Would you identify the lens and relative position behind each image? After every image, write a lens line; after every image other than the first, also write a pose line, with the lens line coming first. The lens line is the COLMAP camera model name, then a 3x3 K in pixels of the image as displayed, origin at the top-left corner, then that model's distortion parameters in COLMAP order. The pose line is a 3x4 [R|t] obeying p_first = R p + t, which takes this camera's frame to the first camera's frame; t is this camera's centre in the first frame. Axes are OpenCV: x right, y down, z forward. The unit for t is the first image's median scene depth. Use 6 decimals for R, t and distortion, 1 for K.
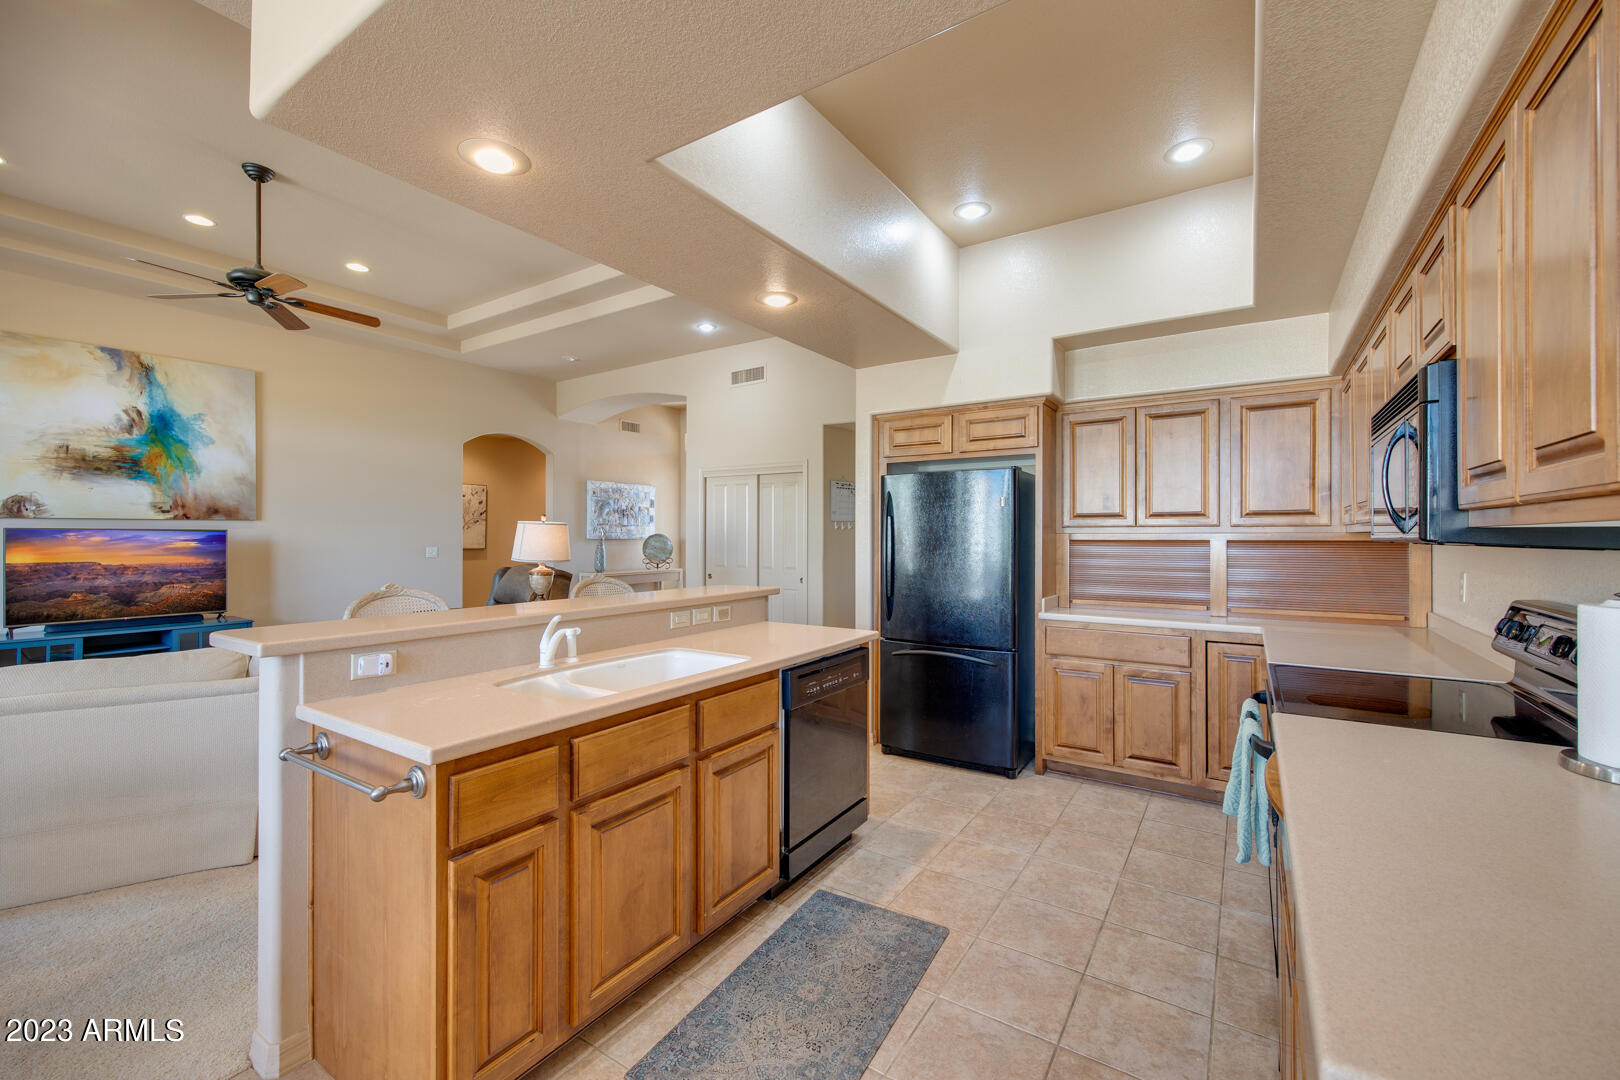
lens RADIAL K [[661.6, 0, 808.8], [0, 661.6, 533.6], [0, 0, 1]] dist [0.001247, -0.000081]
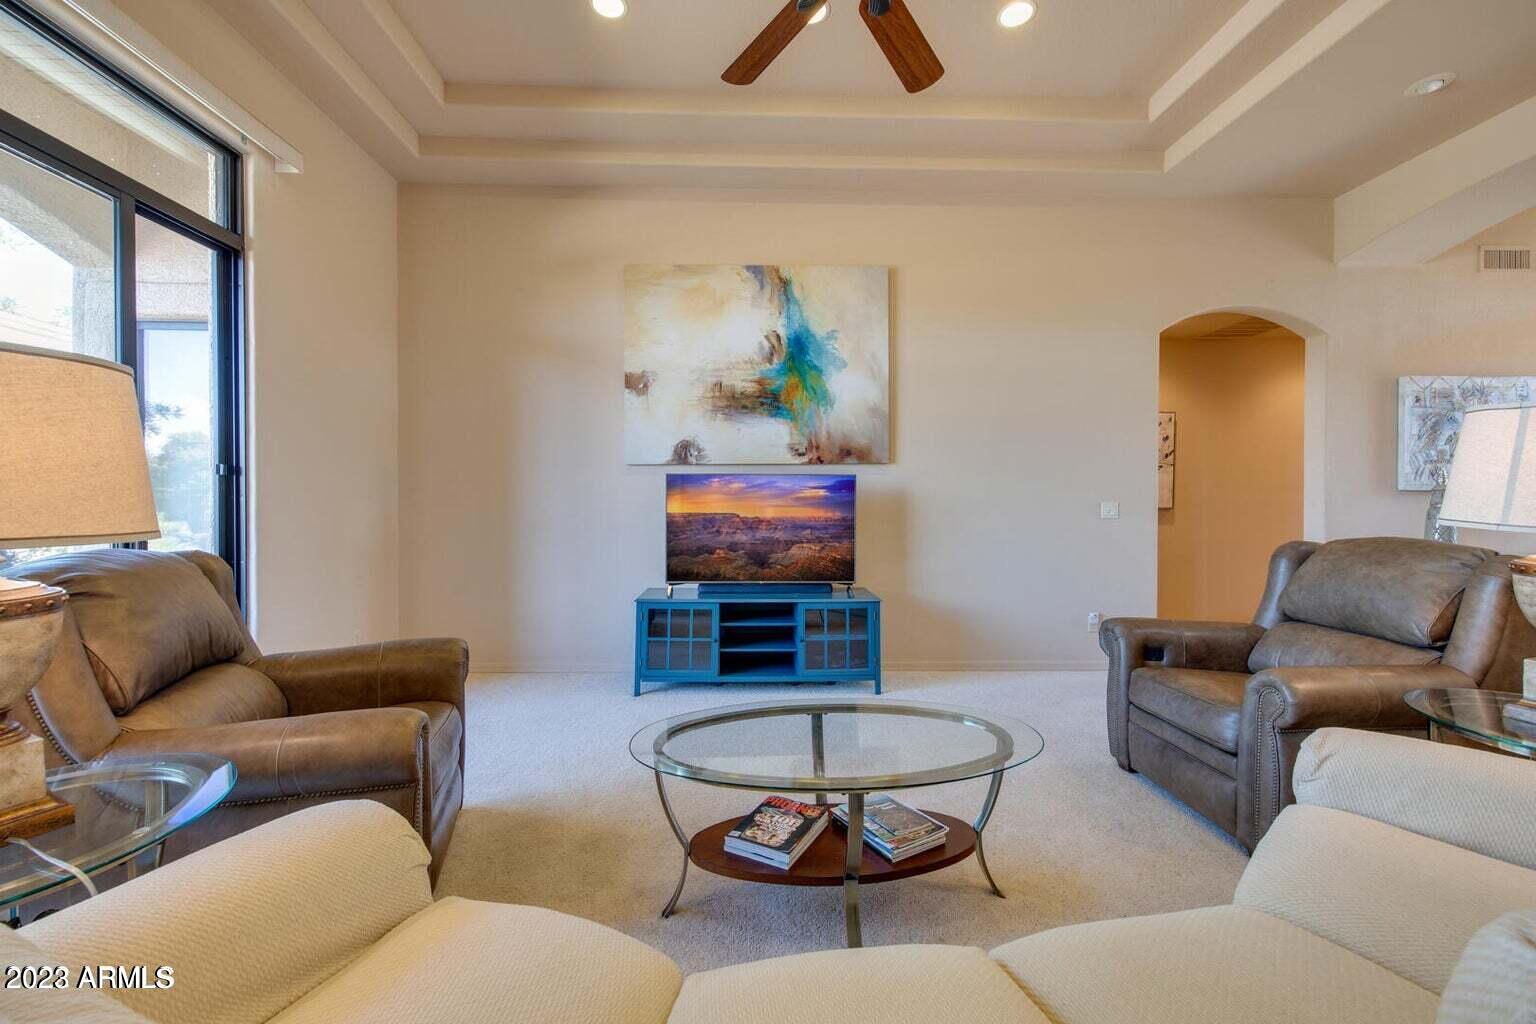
lens RADIAL K [[625.2, 0, 757.4], [0, 625.2, 508.5], [0, 0, 1]] dist [0.001257, 0.000257]
pose [[0.584483, 0.002176, -0.811403, -0.425046], [0.002355, 0.999988, 0.004378, 0.034164], [0.811402, -0.004470, 0.584471, 0.570278]]
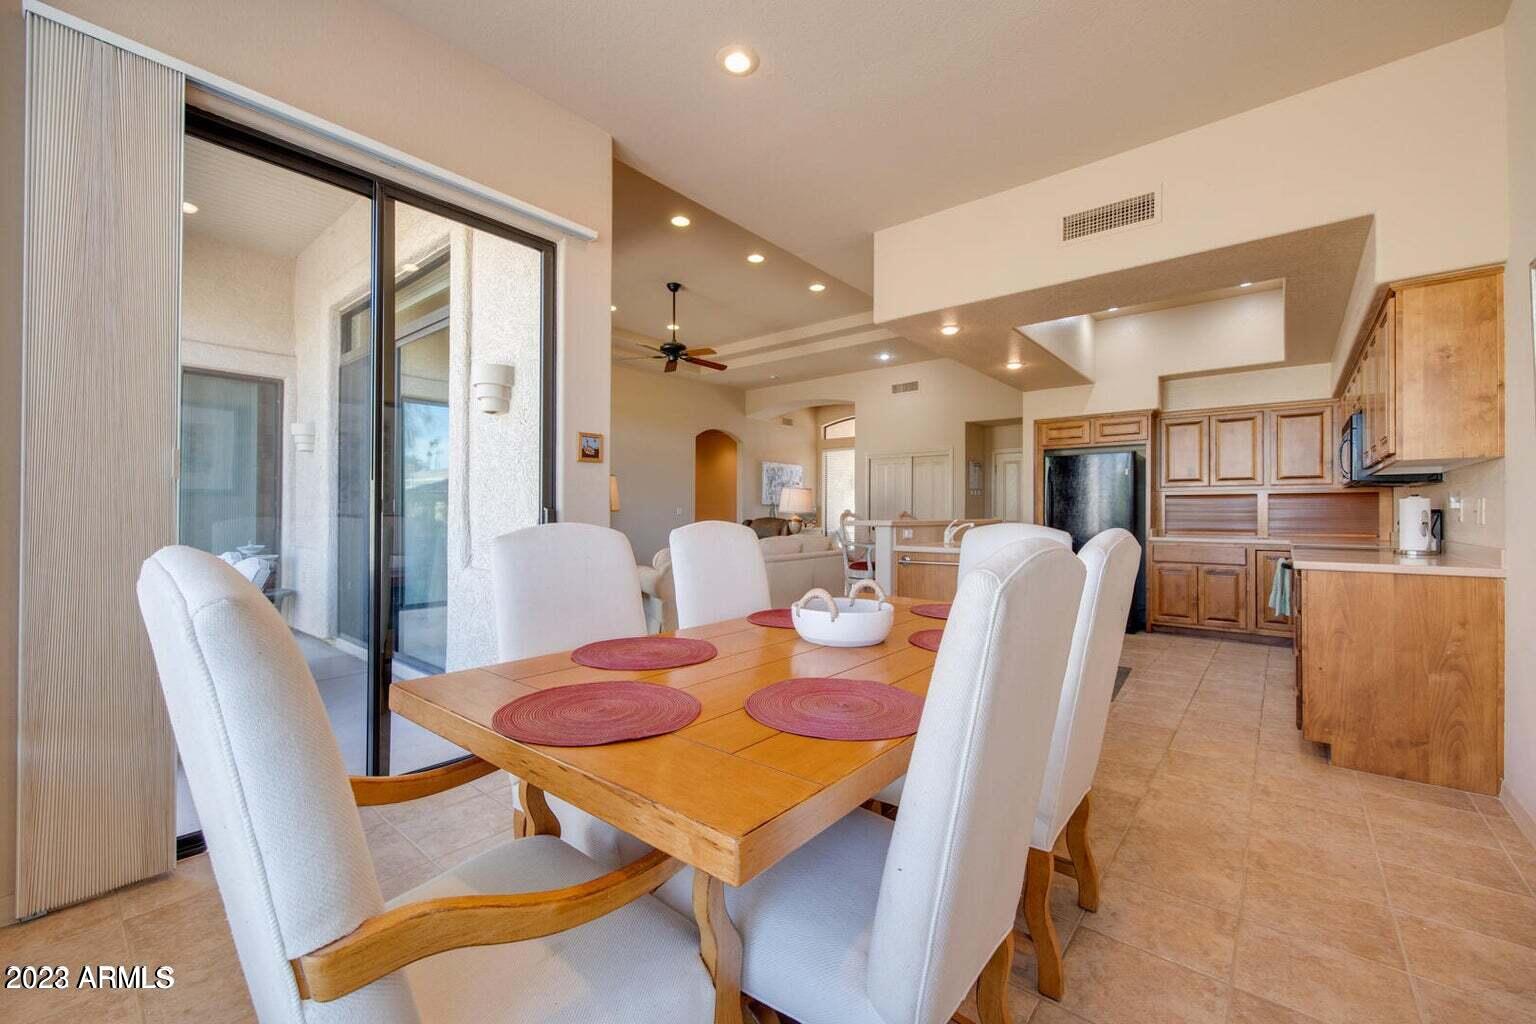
lens RADIAL K [[625.2, 0, 768.8], [0, 625.2, 507.9], [0, 0, 1]] dist [0.001257, 0.000257]
pose [[0.994753, 0.003126, -0.102256, -0.347537], [-0.003920, 0.999964, -0.007570, 0.045958], [0.102229, 0.007931, 0.994729, -0.528315]]
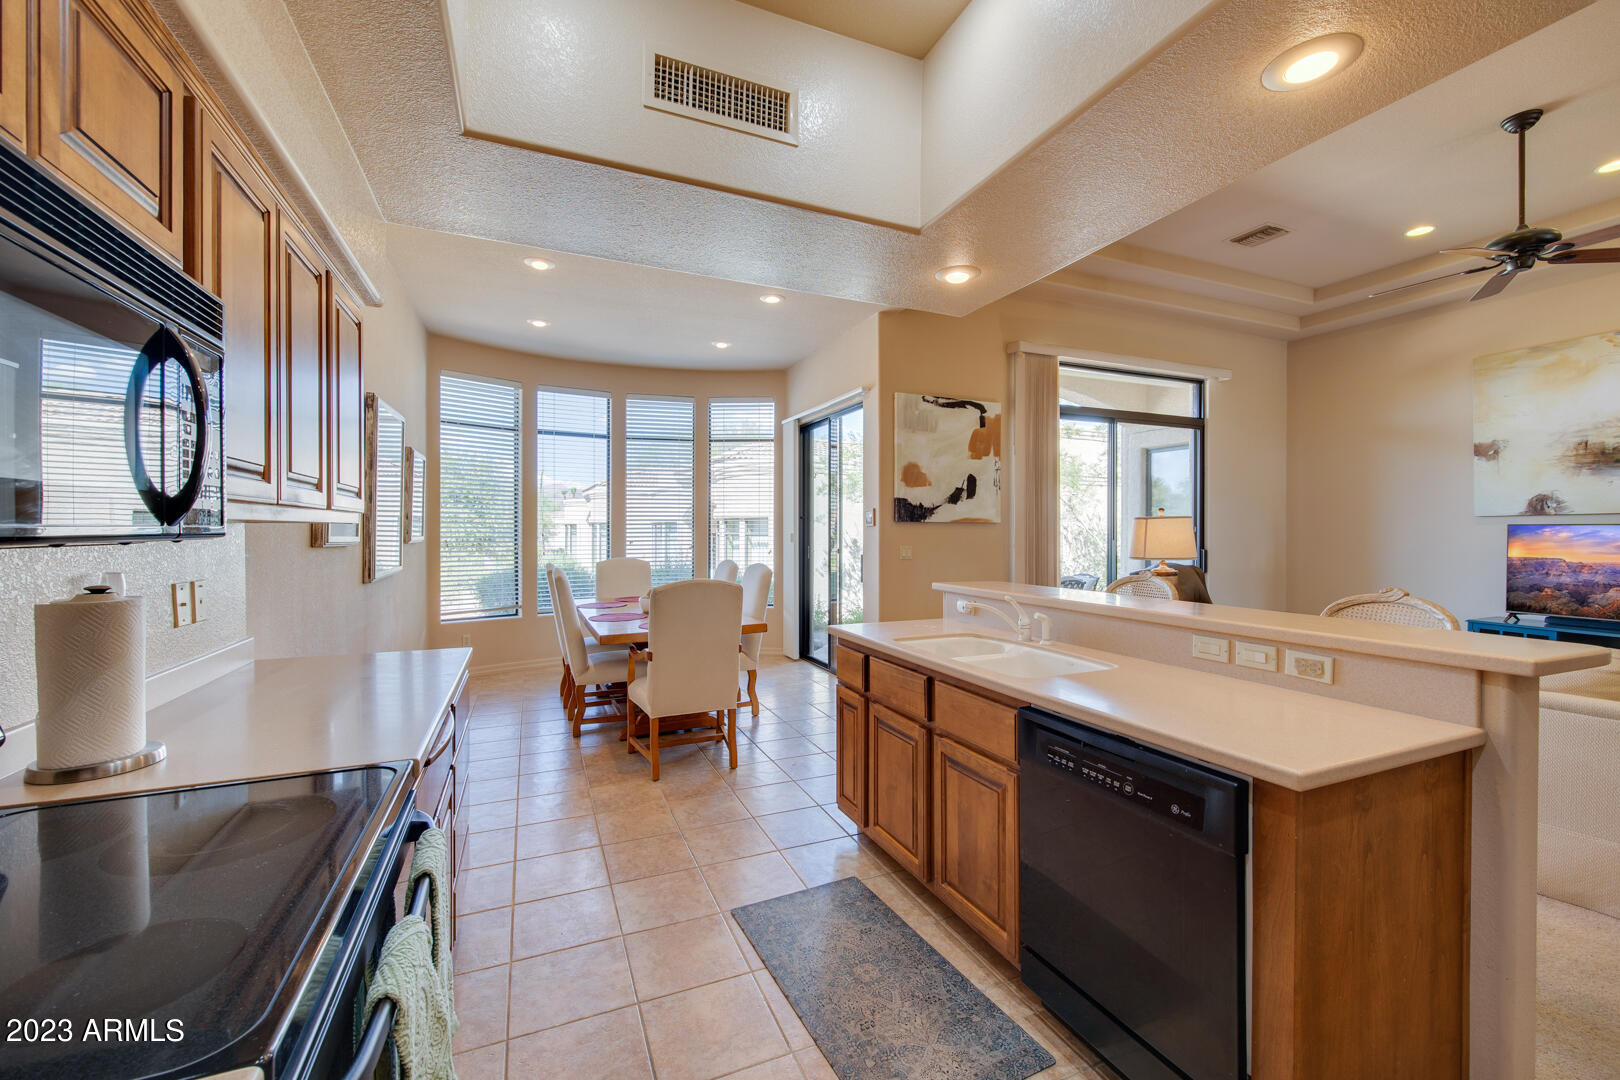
lens RADIAL K [[661.6, 0, 817.8], [0, 661.6, 540.1], [0, 0, 1]] dist [0.001247, -0.000081]
pose [[-0.540242, 0.010916, -0.841439, 0.358221], [-0.000522, 0.999911, 0.013307, 0.002807], [0.841510, 0.007628, -0.540188, 0.590692]]
